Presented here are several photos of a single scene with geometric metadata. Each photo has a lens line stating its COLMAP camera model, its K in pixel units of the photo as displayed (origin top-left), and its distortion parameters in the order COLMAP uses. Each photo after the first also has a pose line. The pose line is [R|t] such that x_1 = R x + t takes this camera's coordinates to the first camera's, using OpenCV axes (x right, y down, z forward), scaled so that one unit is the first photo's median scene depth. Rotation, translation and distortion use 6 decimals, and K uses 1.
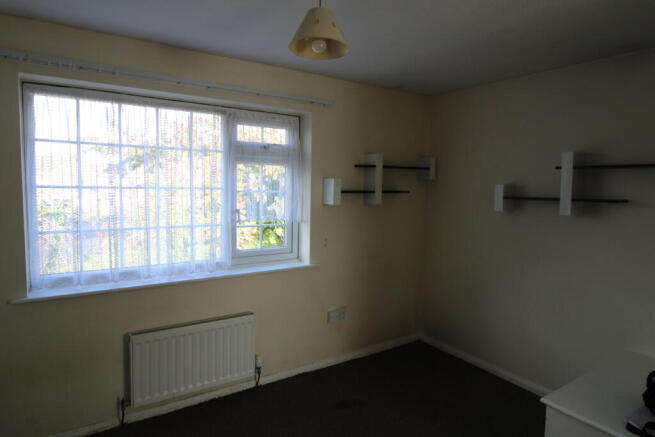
lens RADIAL K [[402.2, 0, 336.0], [0, 402.2, 212.1], [0, 0, 1]] dist [-0.001379, -0.003967]
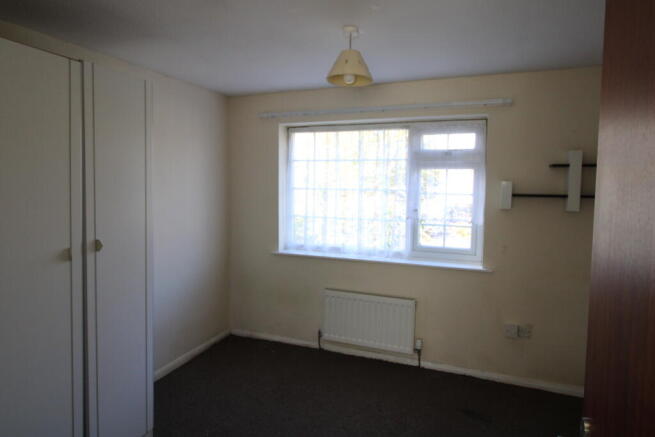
lens RADIAL K [[402.2, 0, 336.0], [0, 402.2, 212.1], [0, 0, 1]] dist [-0.001379, -0.003967]
pose [[0.559343, 0.047078, -0.827598, 0.584608], [-0.062217, 0.997954, 0.014719, 0.000129], [0.826598, 0.043258, 0.561128, 0.158006]]
